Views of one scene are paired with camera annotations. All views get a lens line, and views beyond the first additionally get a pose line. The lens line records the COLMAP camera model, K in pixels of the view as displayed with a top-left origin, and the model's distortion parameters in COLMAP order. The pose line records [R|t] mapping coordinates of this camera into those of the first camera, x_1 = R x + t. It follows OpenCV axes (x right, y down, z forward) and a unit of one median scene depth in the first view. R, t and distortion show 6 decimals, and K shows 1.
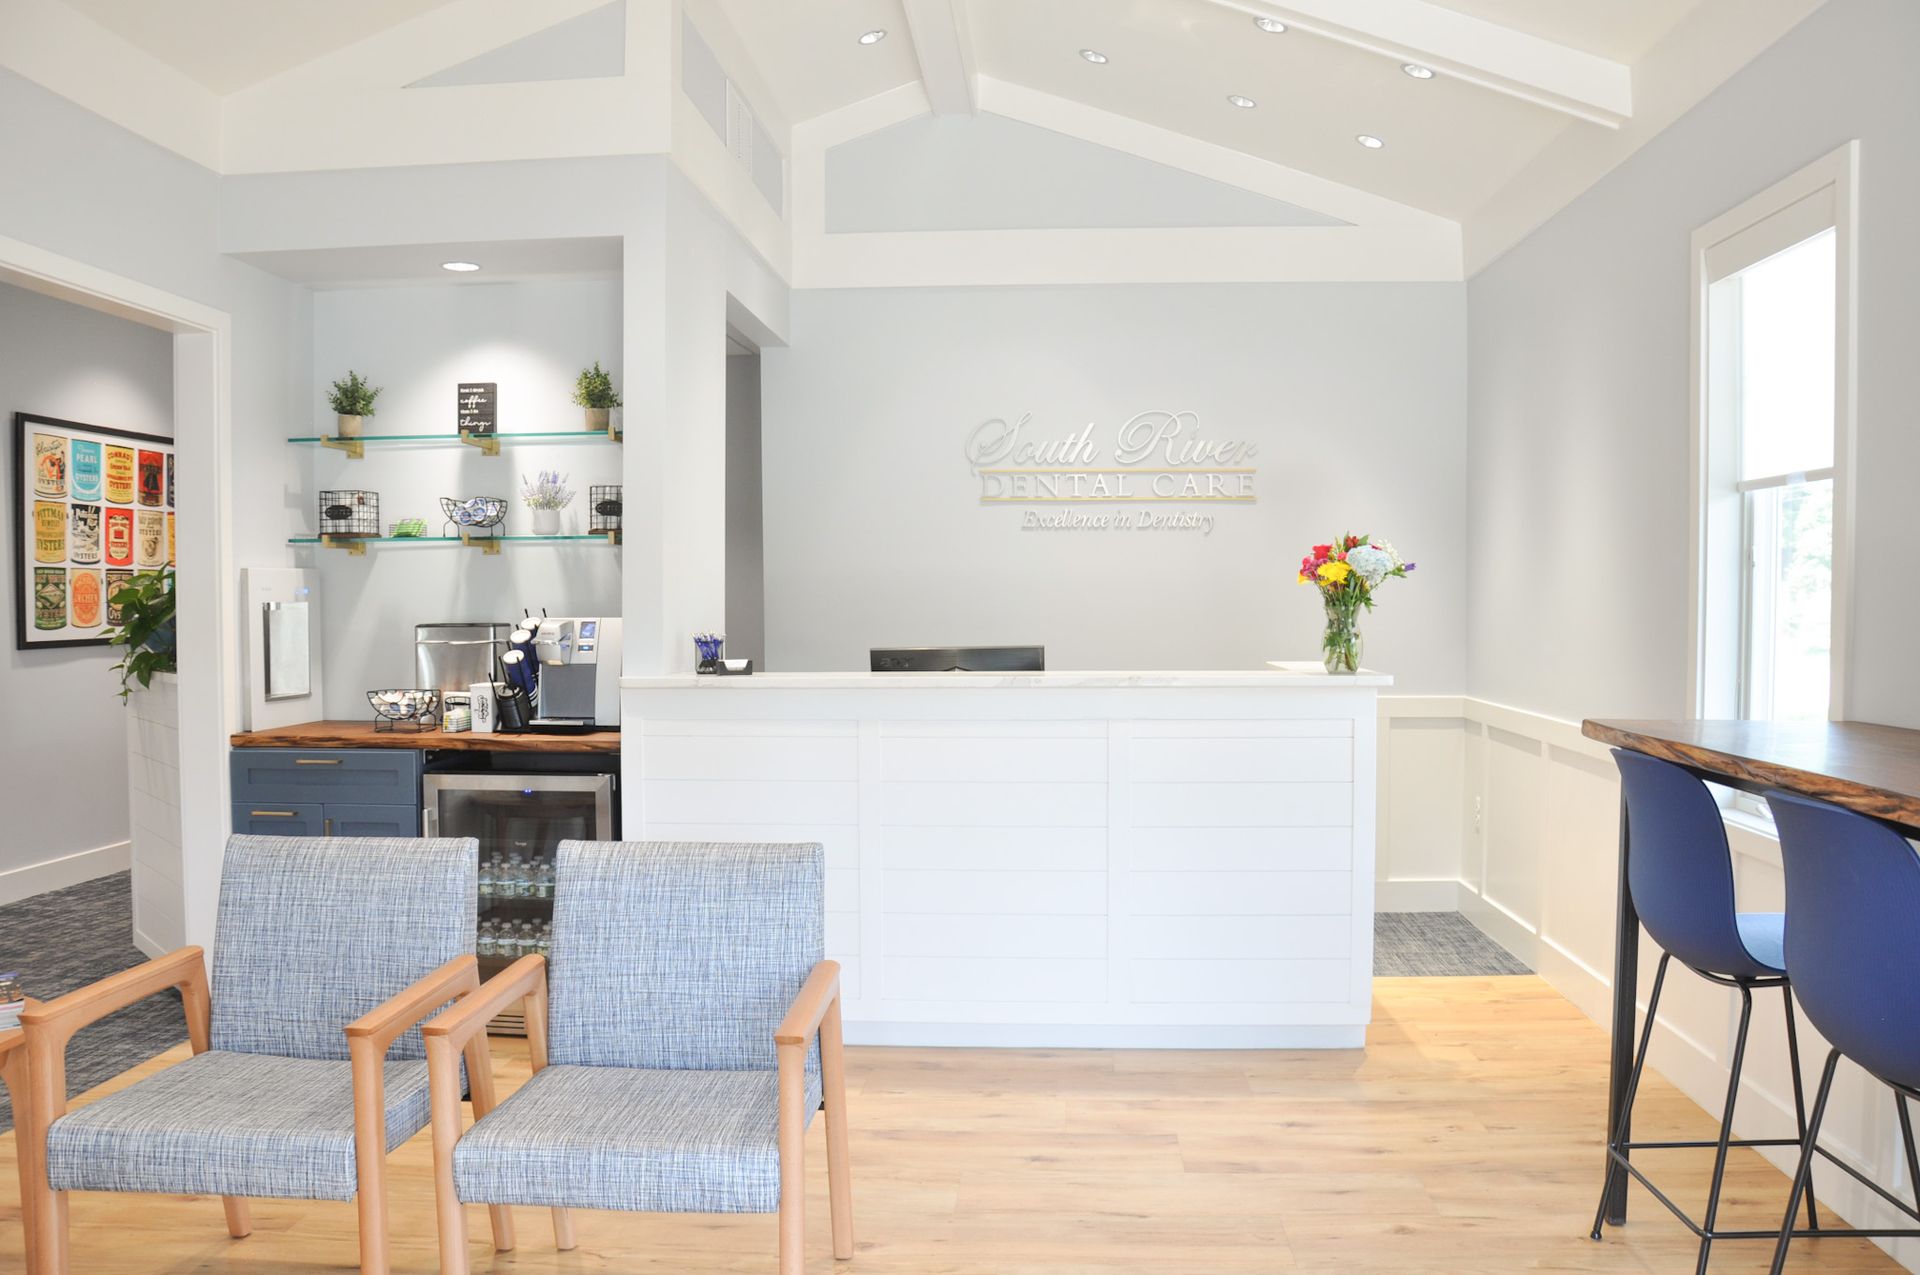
lens RADIAL K [[1492.5, 0, 961.2], [0, 1492.5, 655.1], [0, 0, 1]] dist [-0.158404, 0.122555]
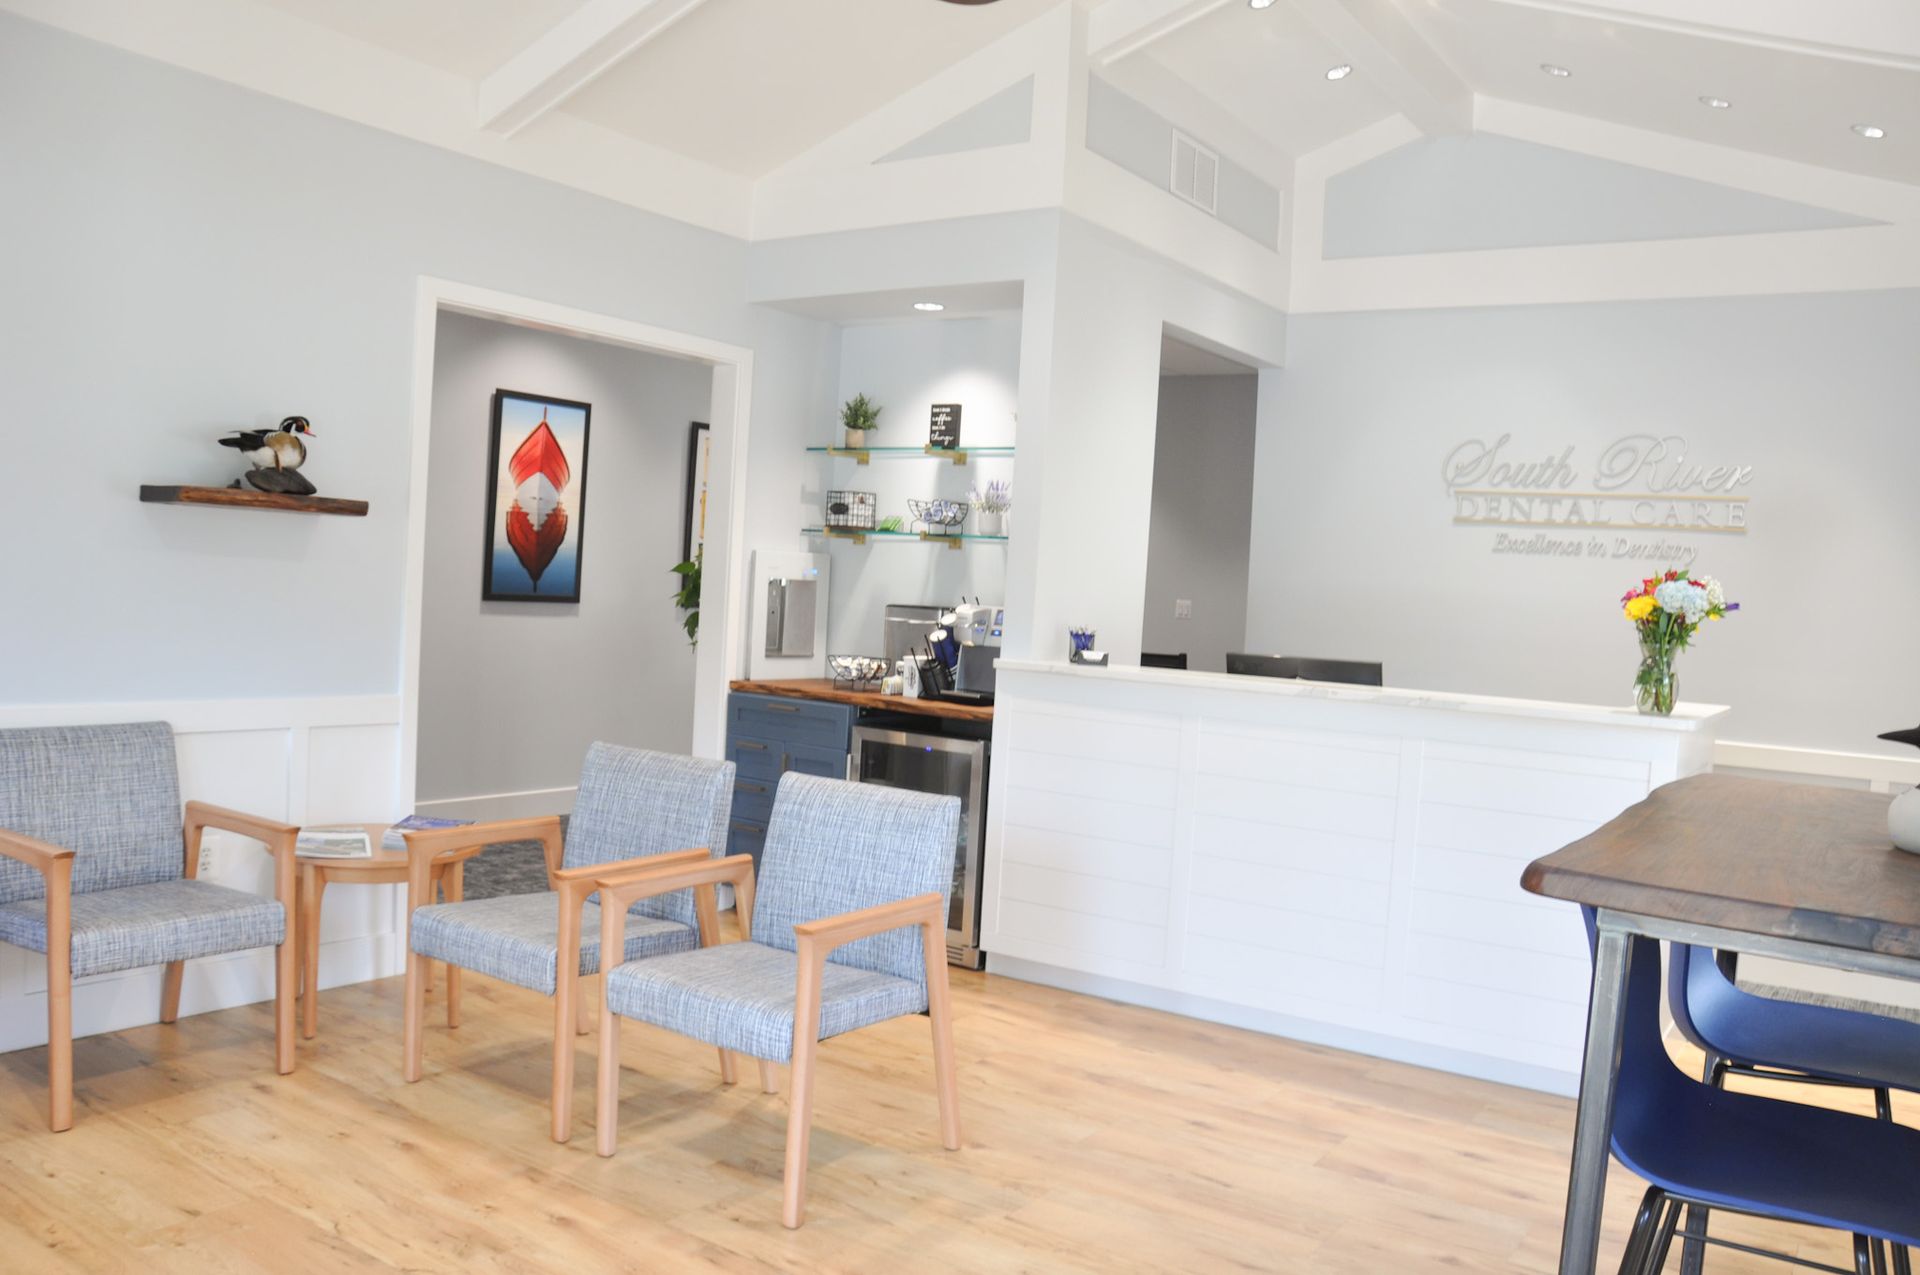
lens RADIAL K [[1492.5, 0, 961.2], [0, 1492.5, 655.1], [0, 0, 1]] dist [-0.158404, 0.122555]
pose [[0.858753, 0.077182, -0.506544, 0.304403], [-0.078842, 0.996721, 0.018208, -0.006462], [0.506288, 0.024301, 0.862022, -0.024437]]
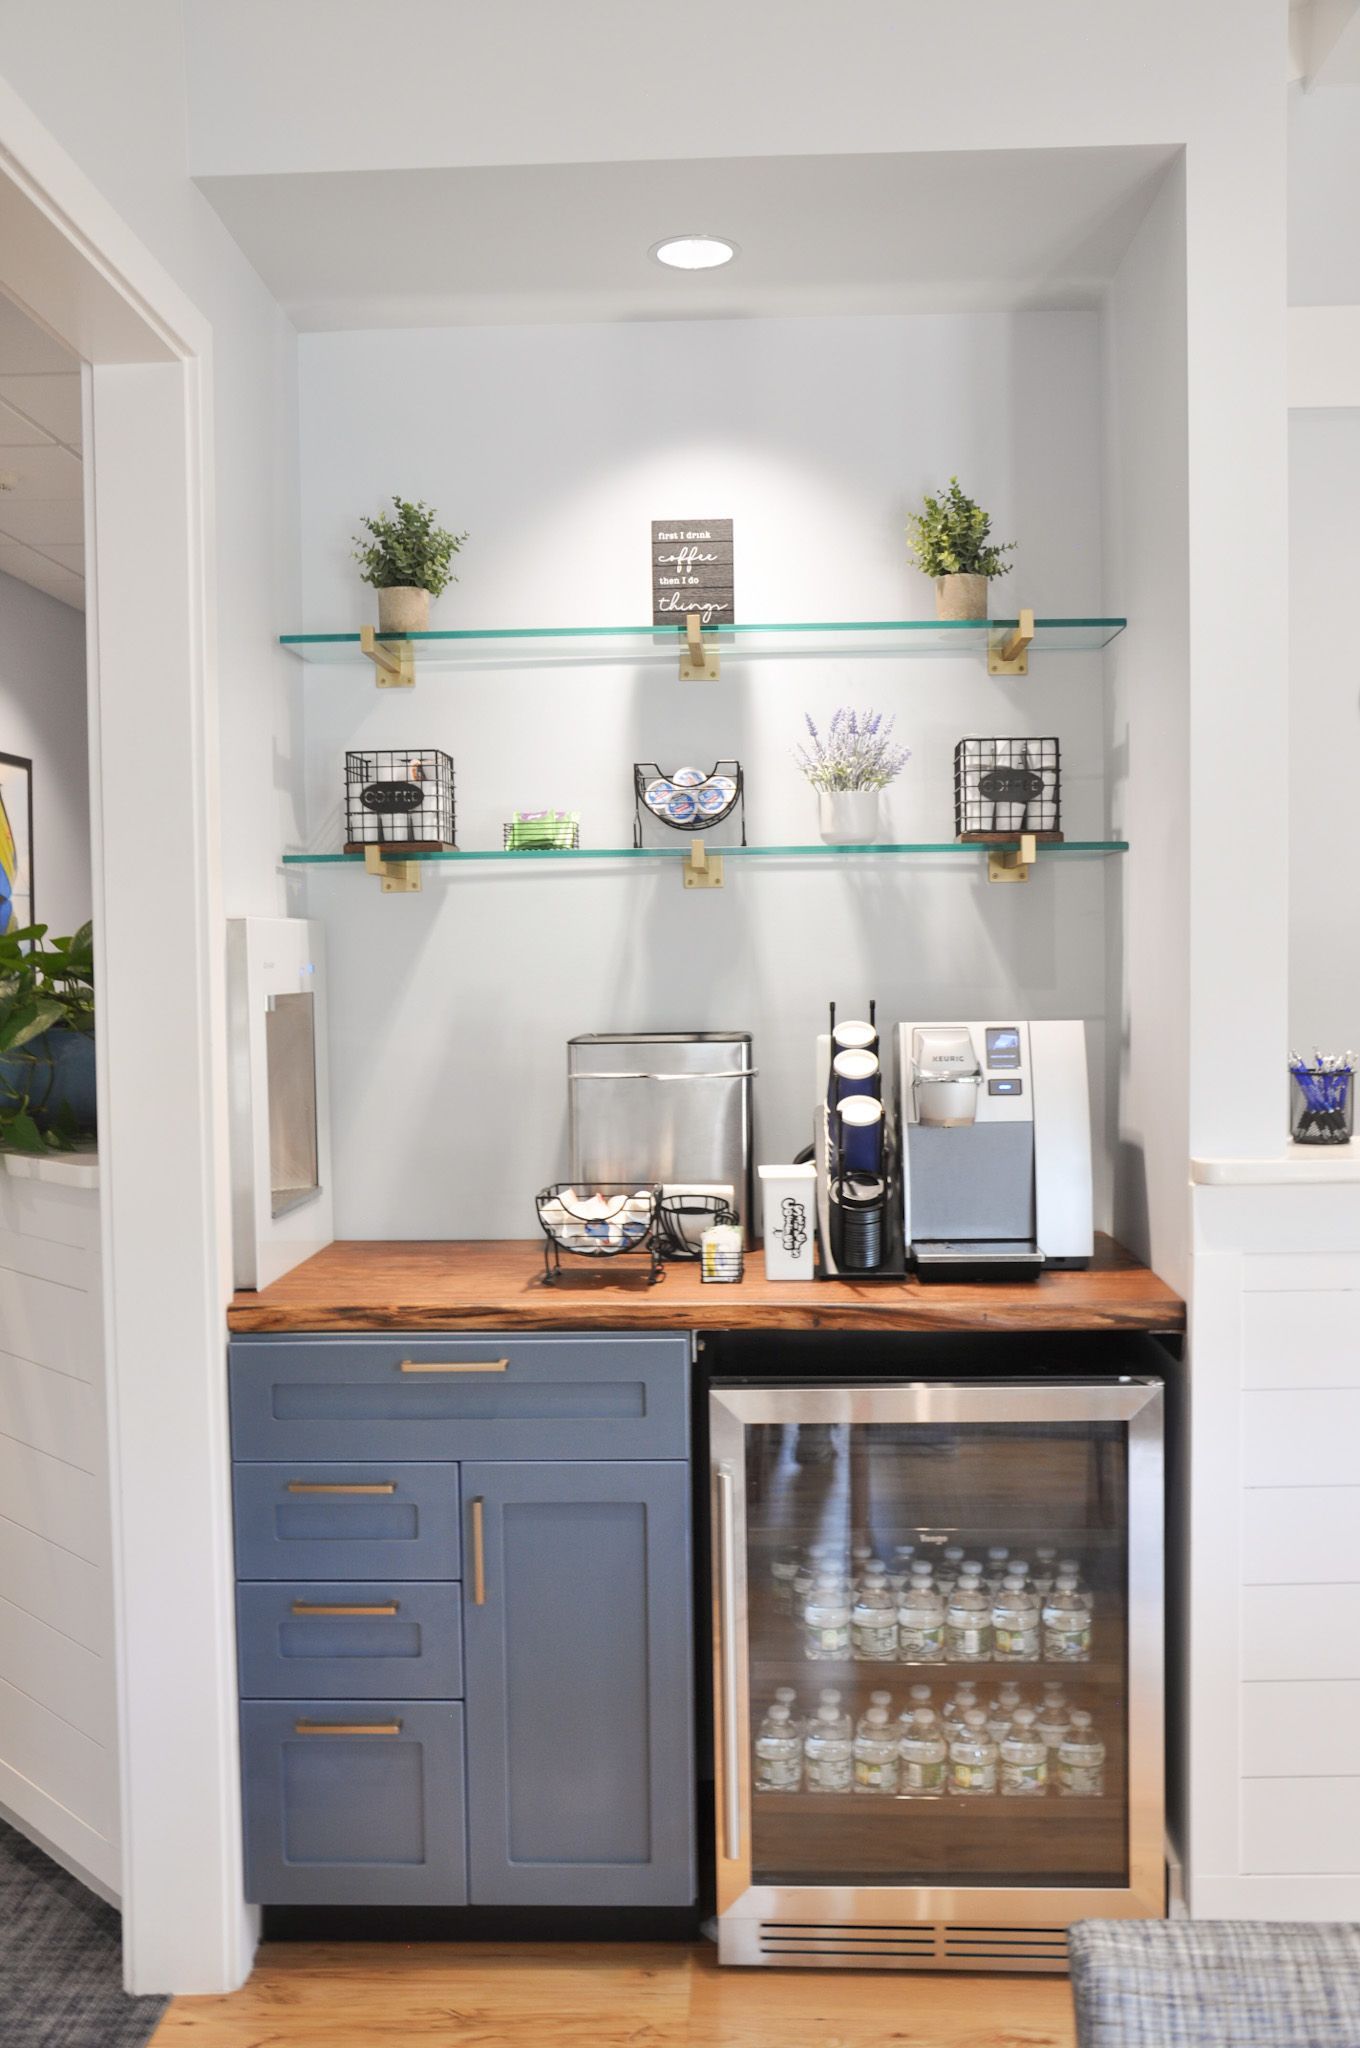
lens RADIAL K [[1891.8, 0, 680.0], [0, 1891.8, 1024.0], [0, 0, 1]] dist [-0.124461, 0.234588]
pose [[0.999475, -0.014044, 0.029203, -0.356003], [0.014226, 0.999881, -0.006035, -0.021429], [-0.029115, 0.006447, 0.999555, 0.402426]]
